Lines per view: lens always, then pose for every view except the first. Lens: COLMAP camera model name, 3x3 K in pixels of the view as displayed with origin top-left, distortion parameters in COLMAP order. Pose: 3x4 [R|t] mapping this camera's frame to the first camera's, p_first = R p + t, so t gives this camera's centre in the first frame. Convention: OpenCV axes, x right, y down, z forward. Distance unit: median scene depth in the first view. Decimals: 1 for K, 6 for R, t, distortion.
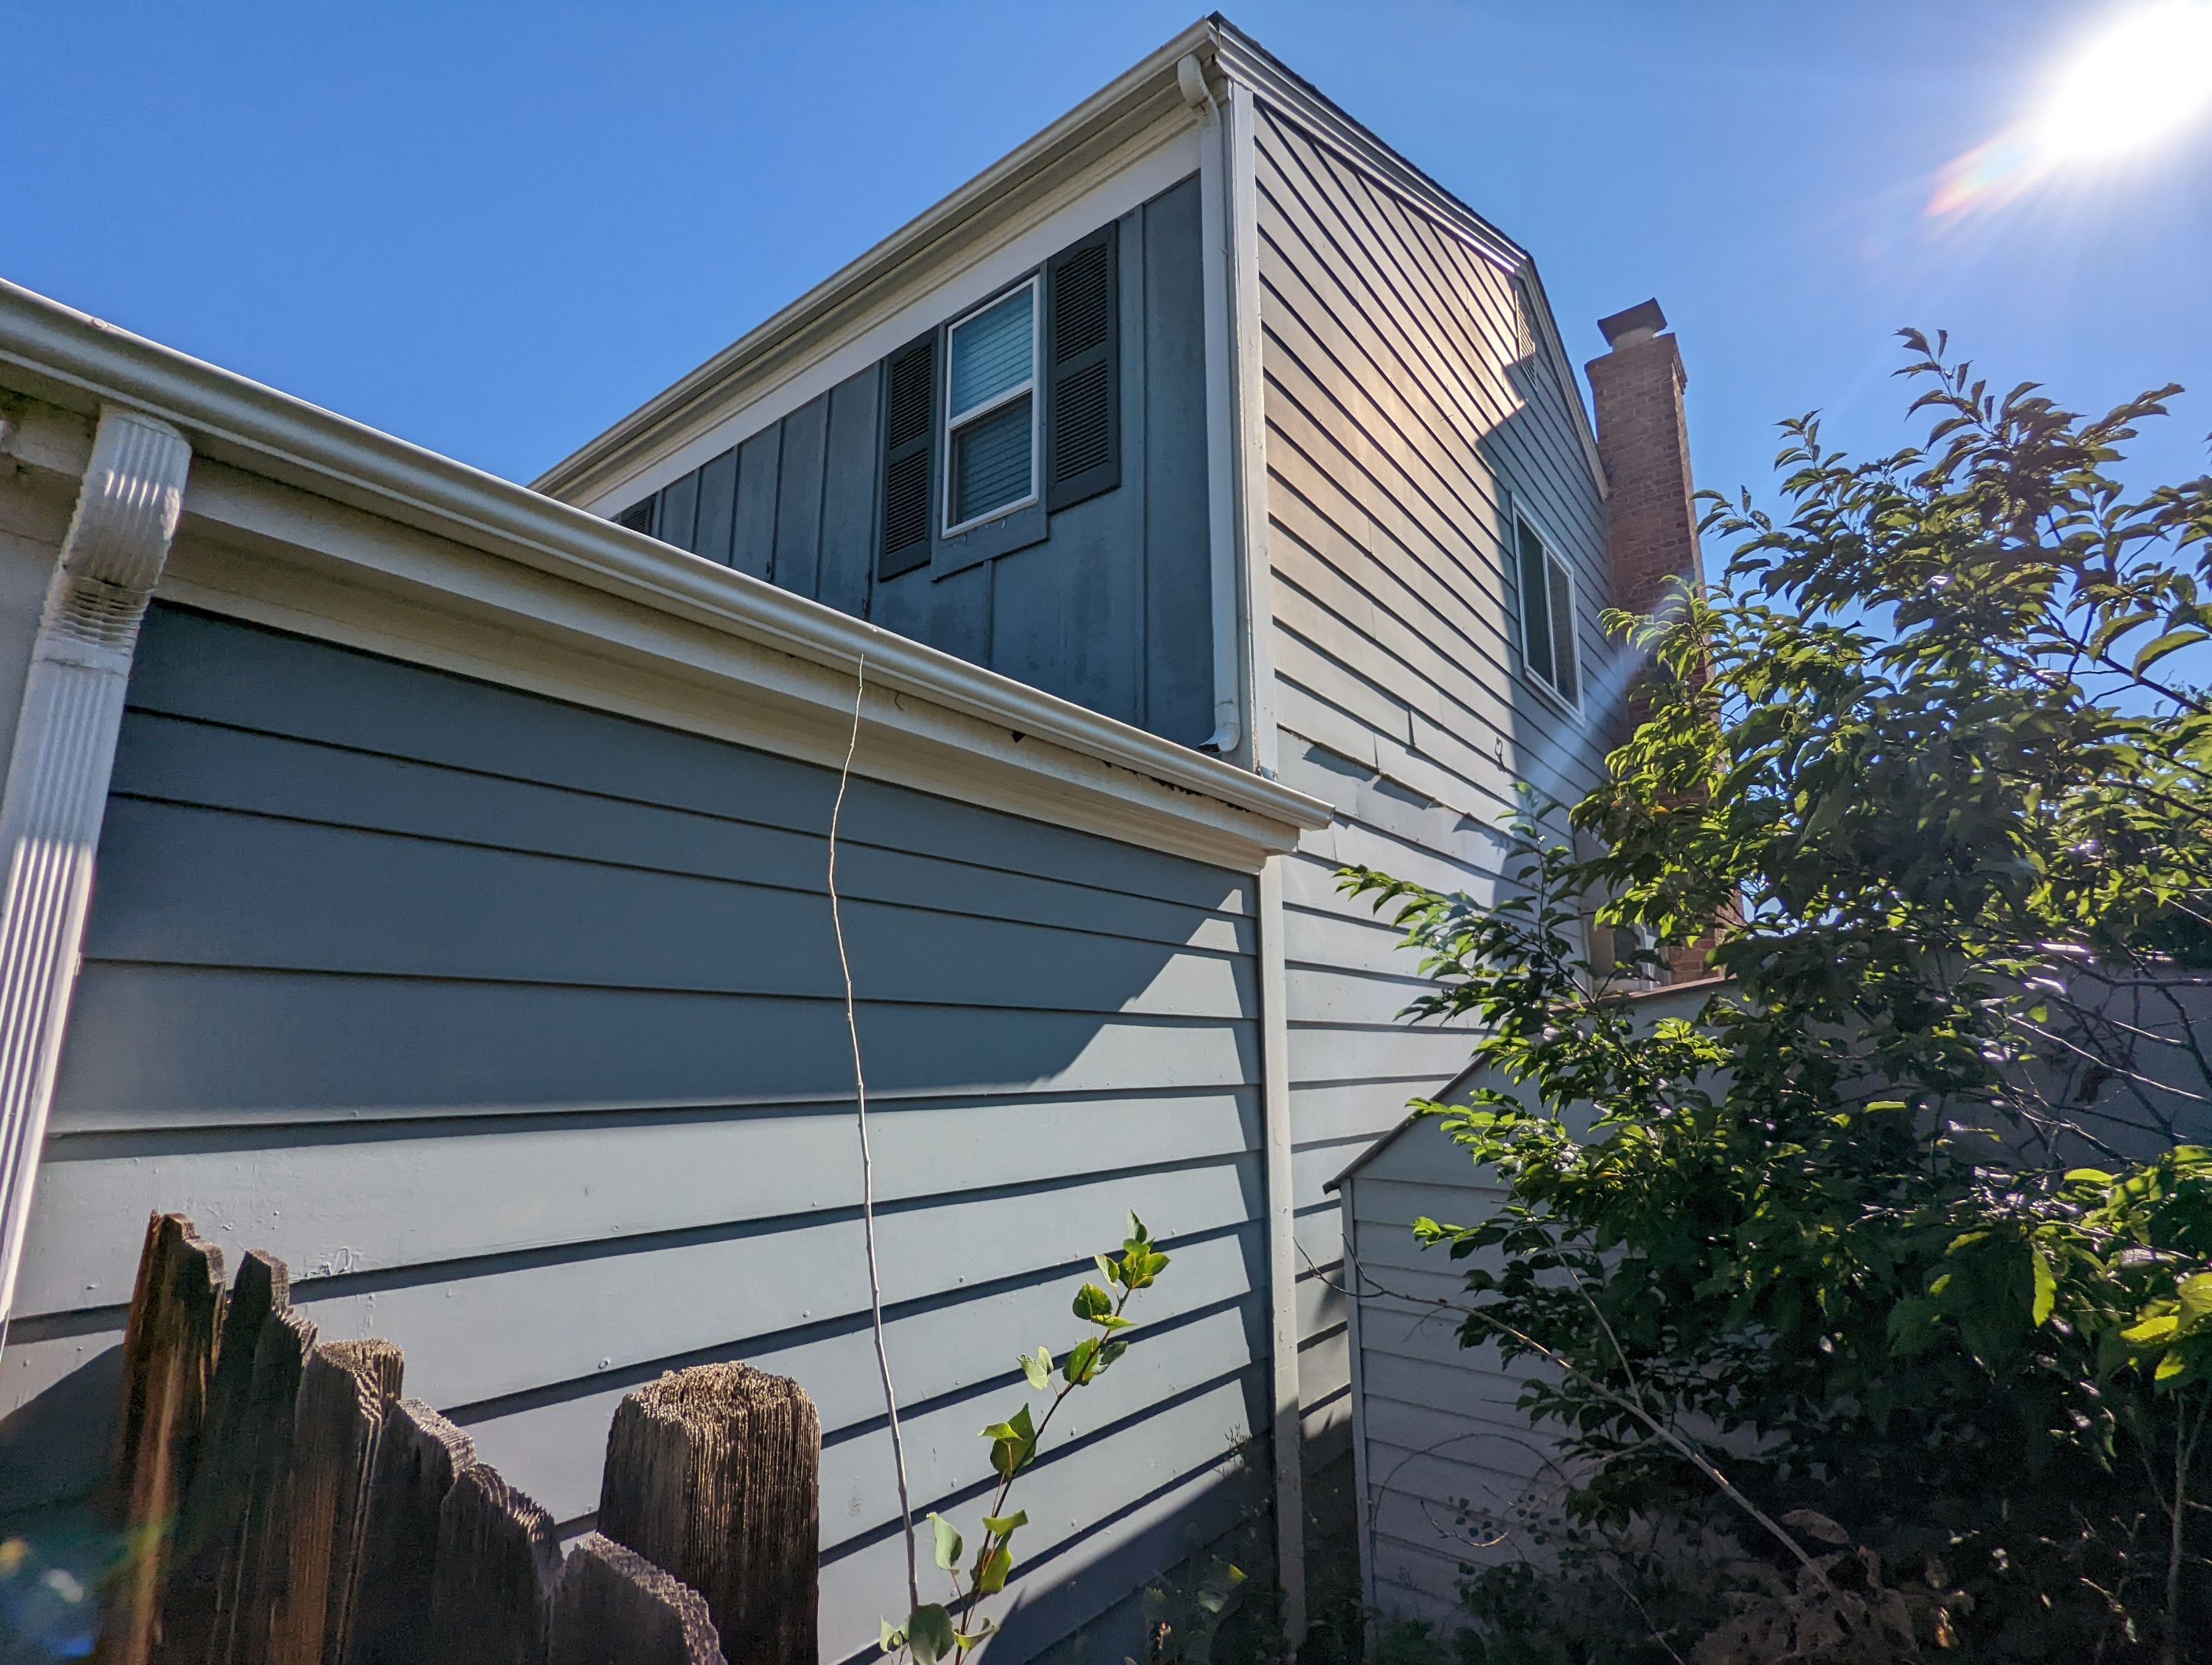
lens RADIAL K [[1056.0, 0, 1097.9], [0, 1056.0, 835.8], [0, 0, 1]] dist [-0.004123, -0.002012]
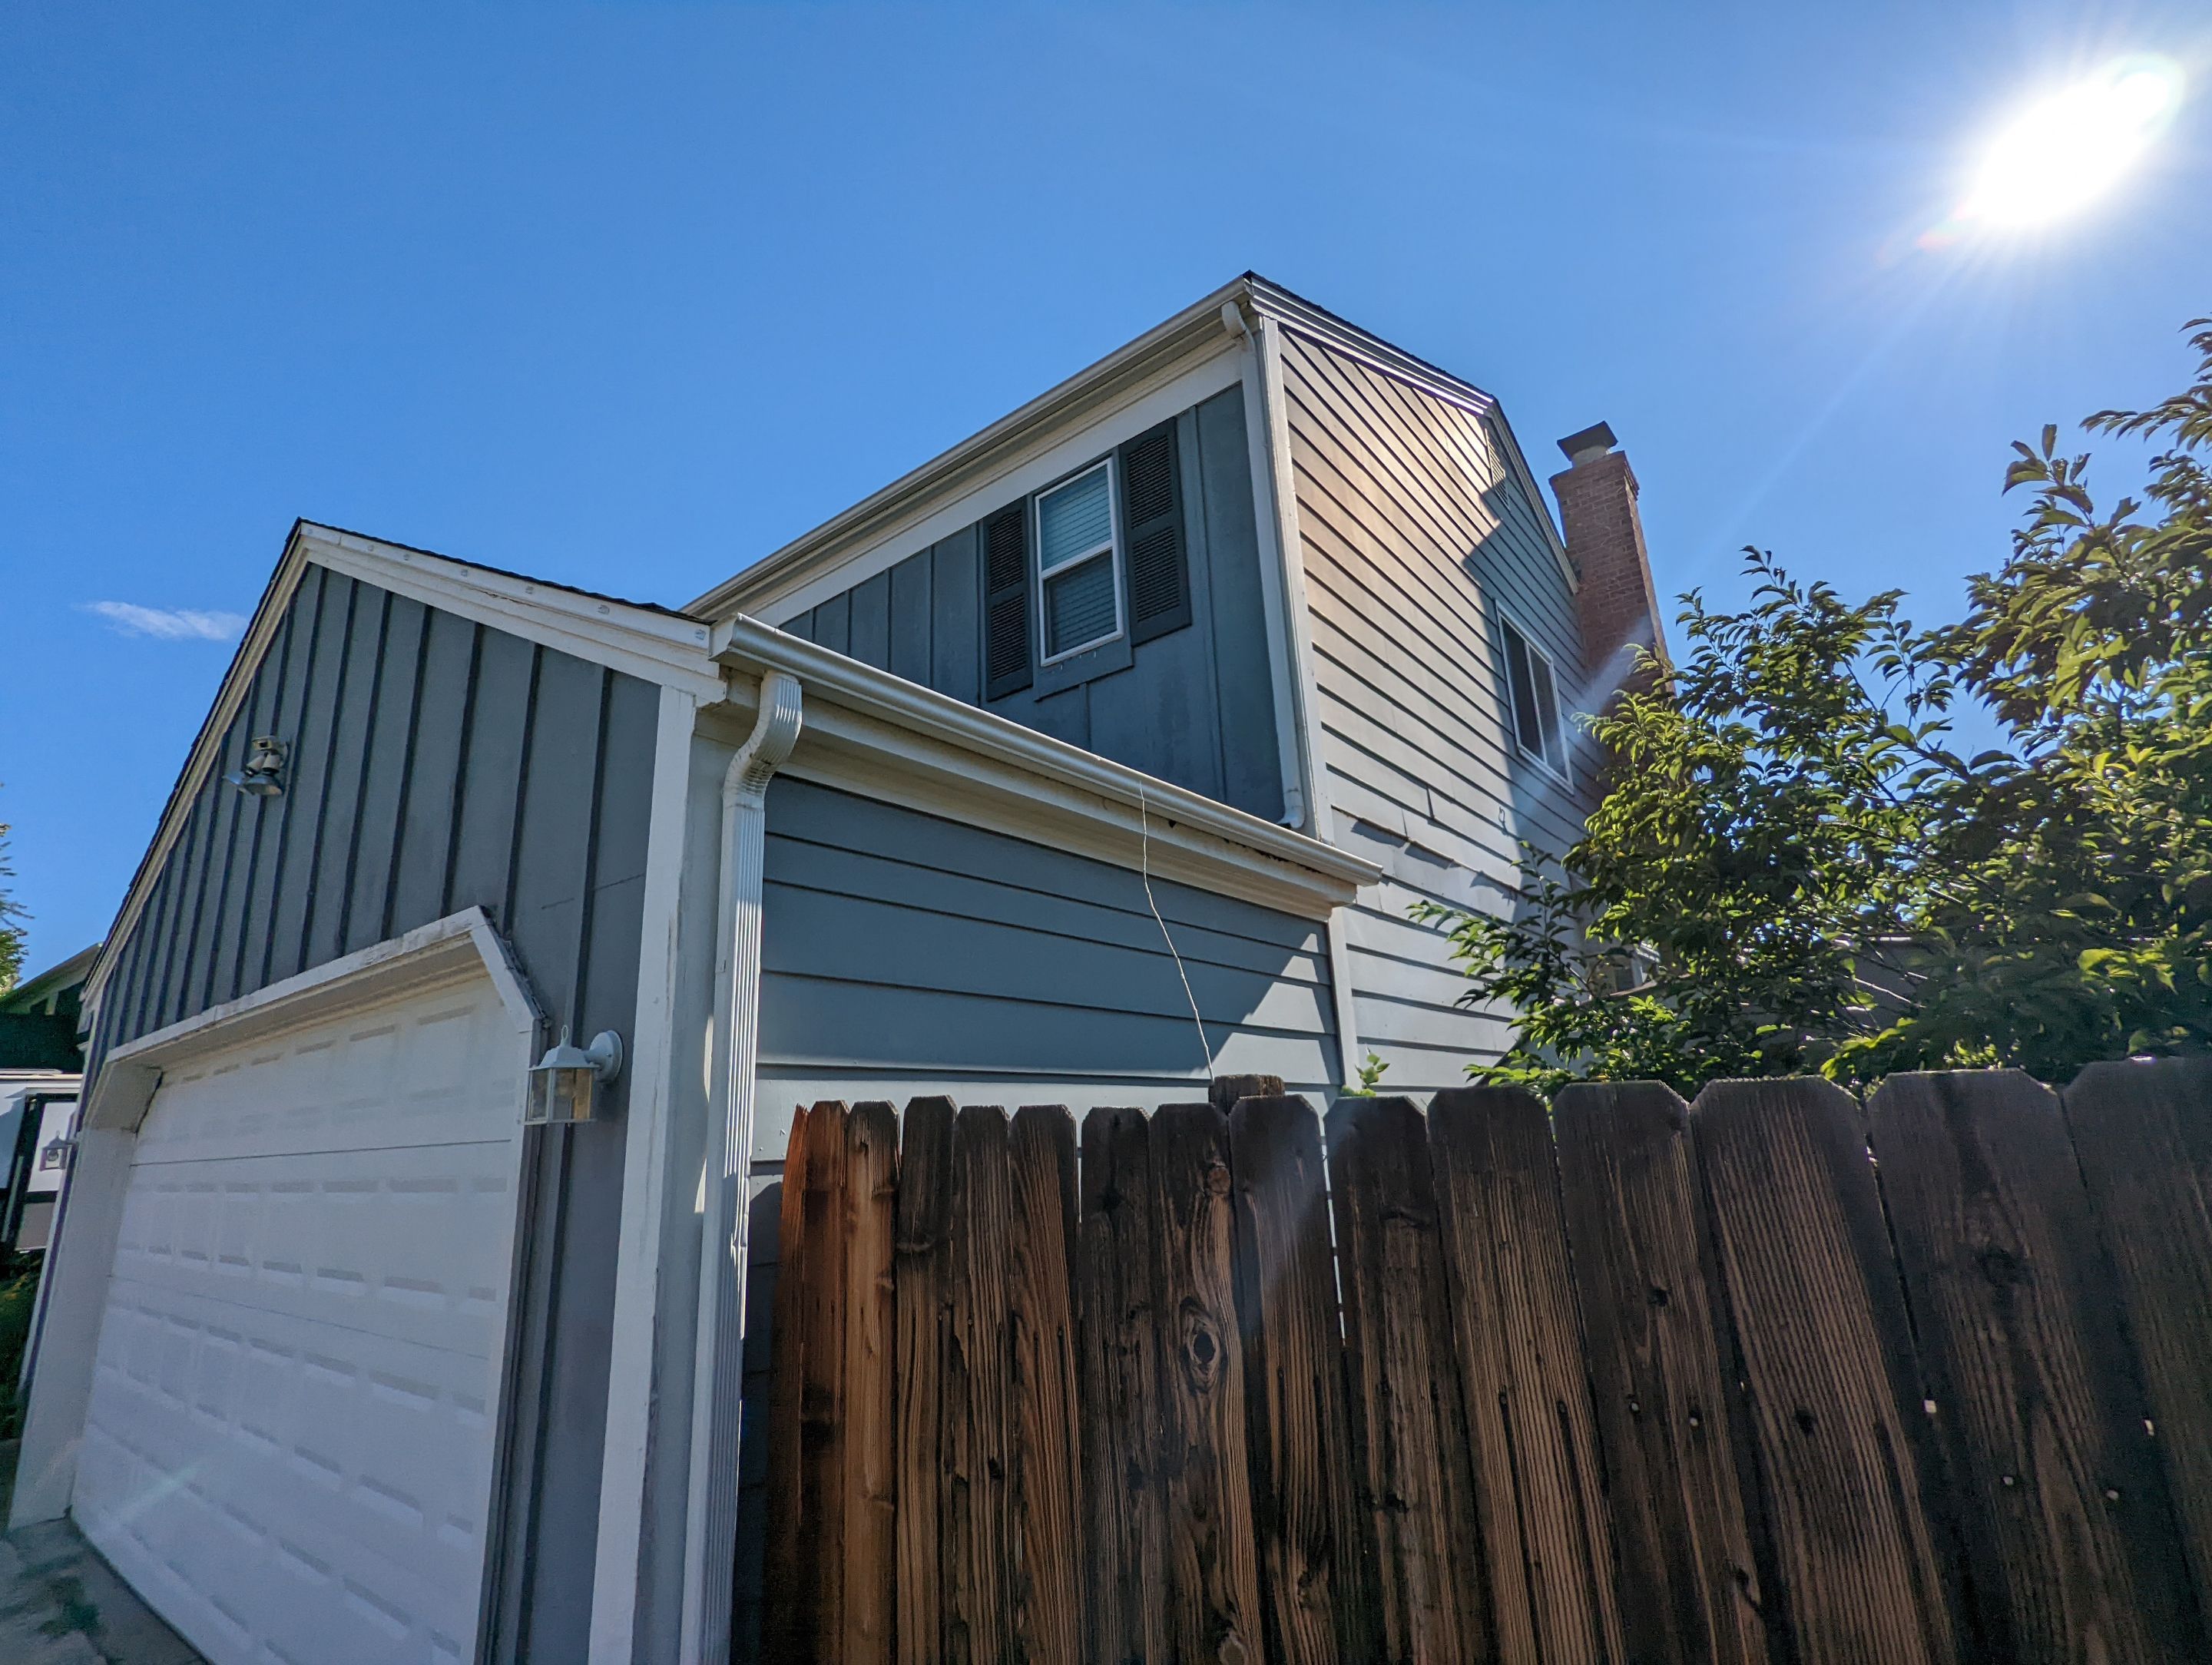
lens RADIAL K [[1056.0, 0, 1105.4], [0, 1056.0, 831.8], [0, 0, 1]] dist [-0.004123, -0.002012]
pose [[0.999055, -0.042549, 0.008881, -0.106024], [0.043132, 0.995749, -0.081382, 0.016944], [-0.005381, 0.081688, 0.996643, -0.249084]]
